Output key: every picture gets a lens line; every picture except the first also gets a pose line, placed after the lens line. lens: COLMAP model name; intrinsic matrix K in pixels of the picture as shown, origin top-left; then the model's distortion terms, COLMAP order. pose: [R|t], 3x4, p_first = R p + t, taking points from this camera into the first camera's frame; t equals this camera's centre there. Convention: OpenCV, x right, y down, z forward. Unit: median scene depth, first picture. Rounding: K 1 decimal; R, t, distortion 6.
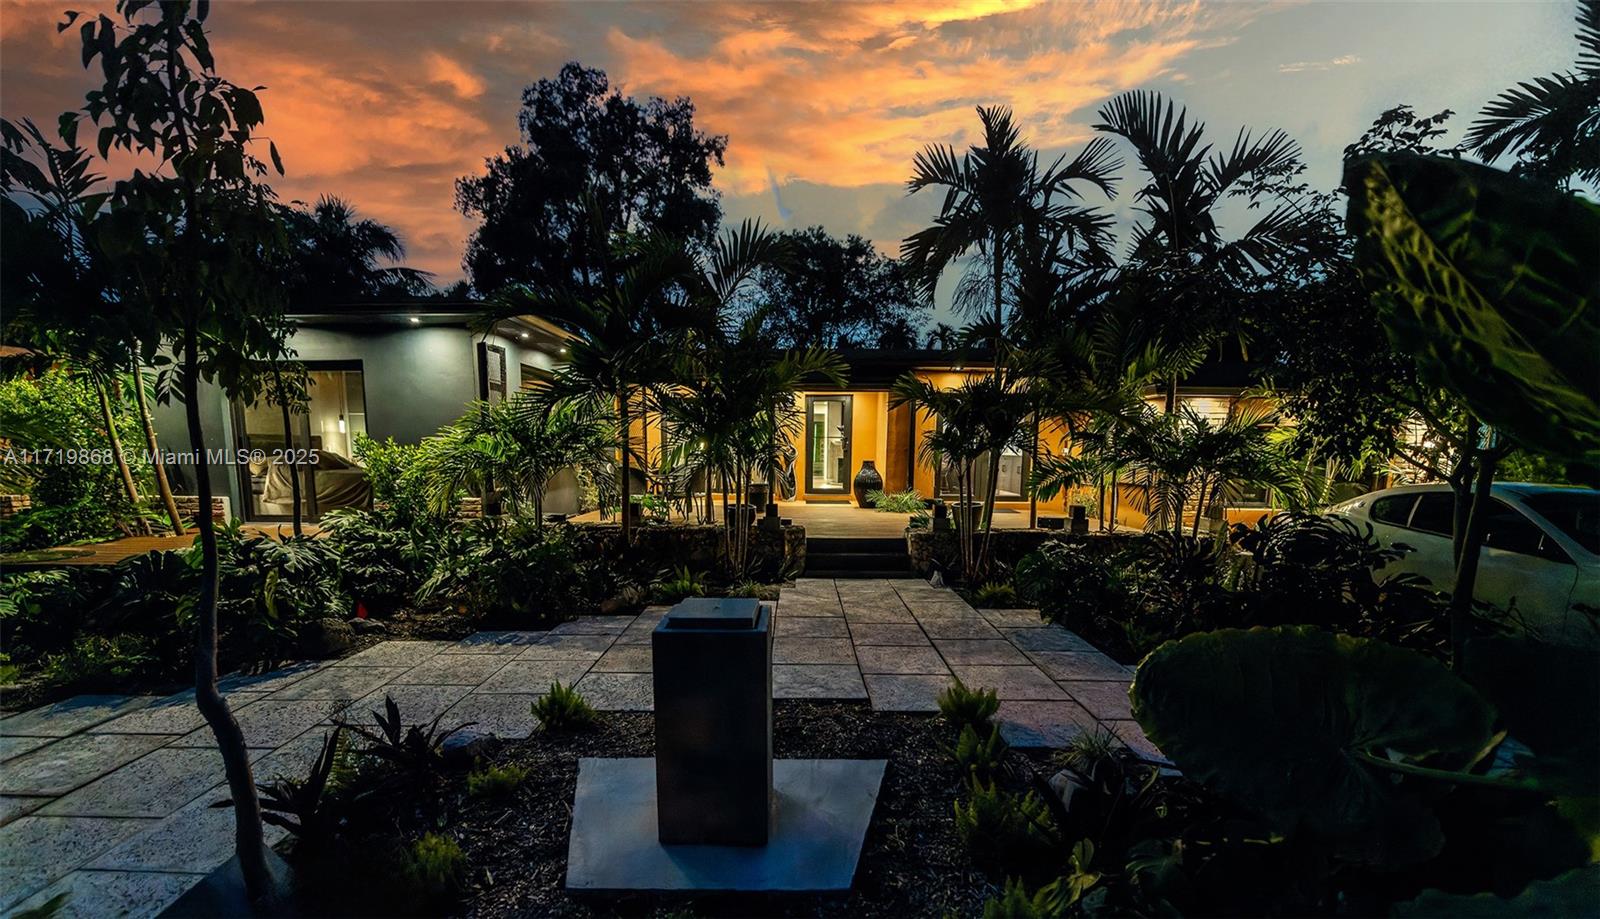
lens RADIAL K [[620.9, 0, 800.0], [0, 620.9, 459.5], [0, 0, 1]] dist [0.000126, -0.000001]
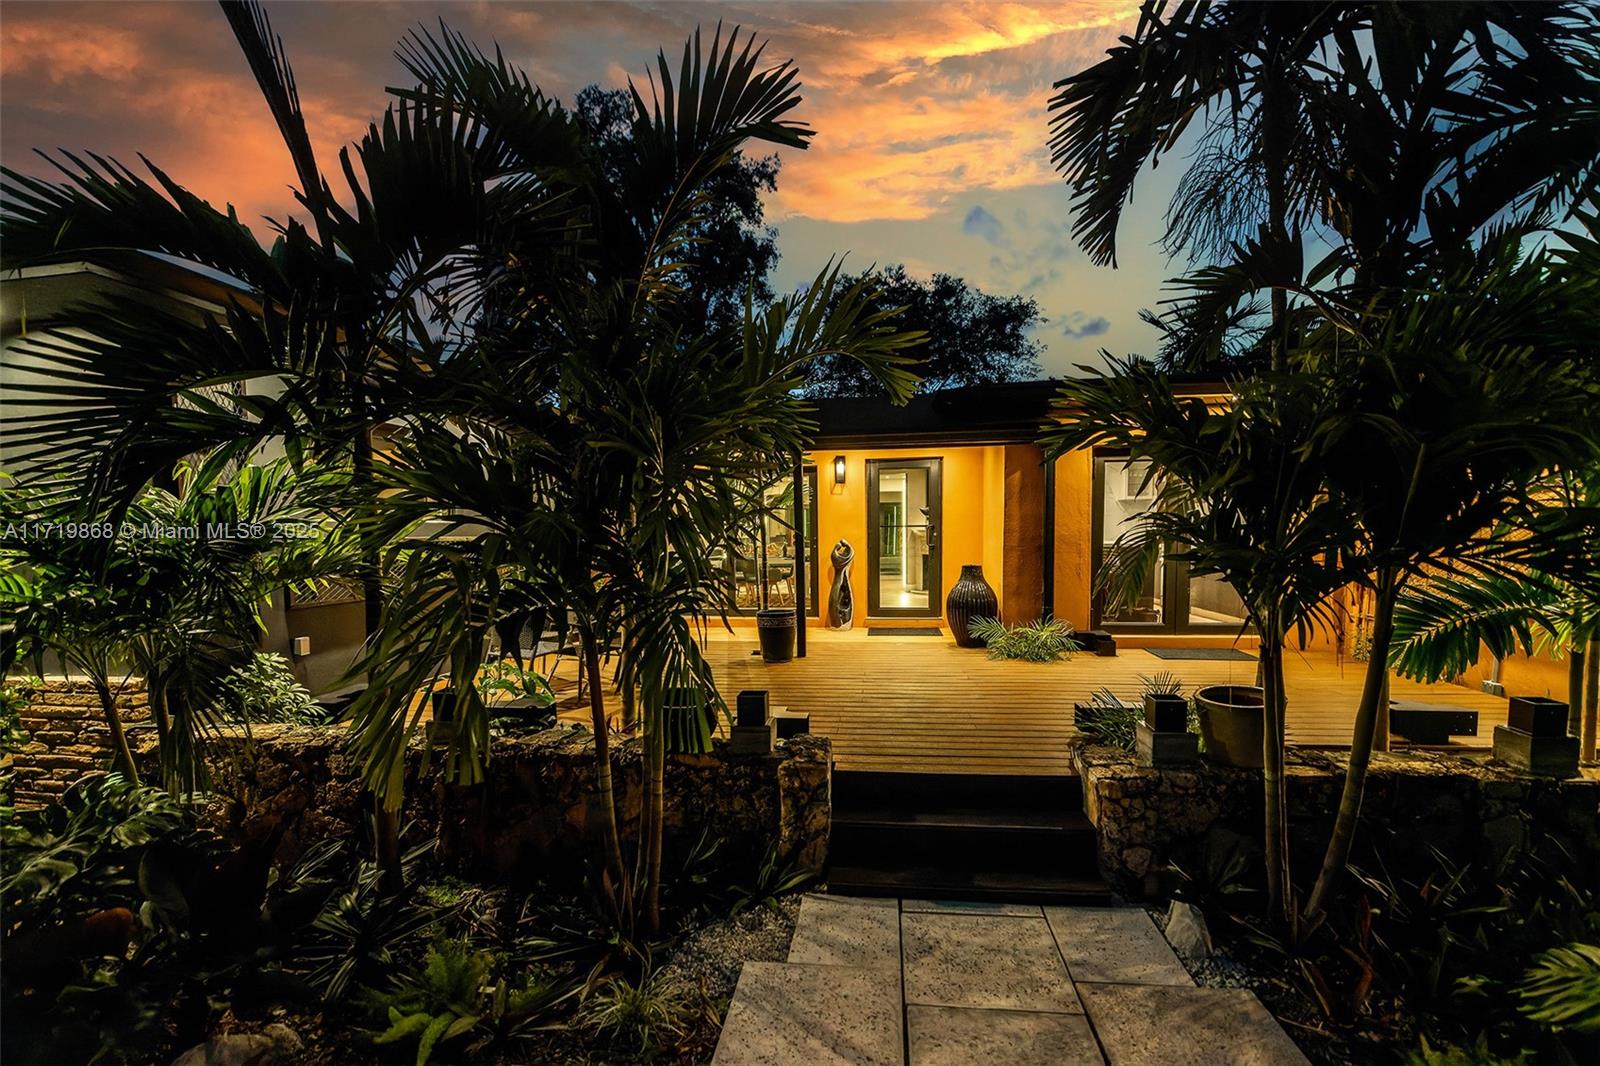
lens RADIAL K [[657.6, 0, 800.0], [0, 657.6, 533.0], [0, 0, 1]] dist [-0.008050, -0.000006]
pose [[0.991215, -0.017942, -0.131034, 0.031164], [0.015483, 0.999685, -0.019759, -0.018665], [0.131348, 0.017557, 0.991181, 0.358526]]
